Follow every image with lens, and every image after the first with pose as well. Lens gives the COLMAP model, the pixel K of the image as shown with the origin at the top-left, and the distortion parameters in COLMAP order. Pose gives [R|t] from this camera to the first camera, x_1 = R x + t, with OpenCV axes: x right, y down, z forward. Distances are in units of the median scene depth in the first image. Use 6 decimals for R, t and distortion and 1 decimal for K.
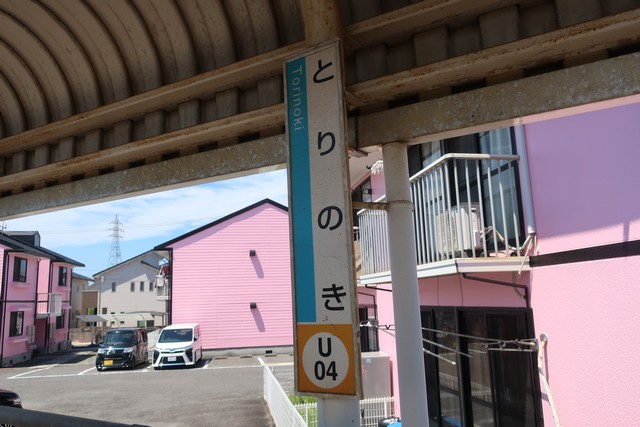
lens RADIAL K [[498.9, 0, 300.2], [0, 498.9, 220.8], [0, 0, 1]] dist [0.017853, 0.006887]
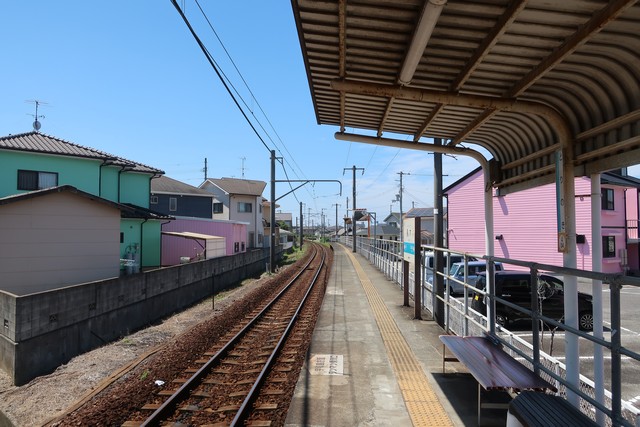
lens RADIAL K [[498.9, 0, 321.3], [0, 498.9, 214.9], [0, 0, 1]] dist [-0.024349, 0.016451]
pose [[0.486497, -0.008613, -0.873640, 0.096405], [0.125672, 0.990243, 0.060219, -0.014704], [0.864596, -0.139088, 0.482833, -0.089681]]
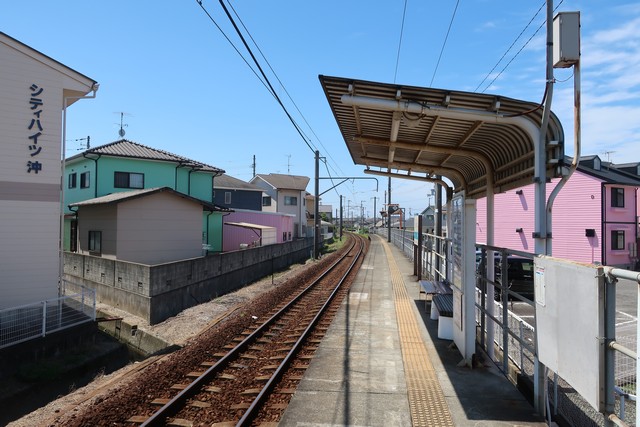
lens RADIAL K [[498.9, 0, 321.0], [0, 498.9, 227.3], [0, 0, 1]] dist [-0.024349, 0.016451]
pose [[0.415703, 0.032935, -0.908904, 0.252417], [0.122250, 0.988252, 0.091723, -0.031535], [0.901247, -0.149243, 0.406793, -0.171139]]
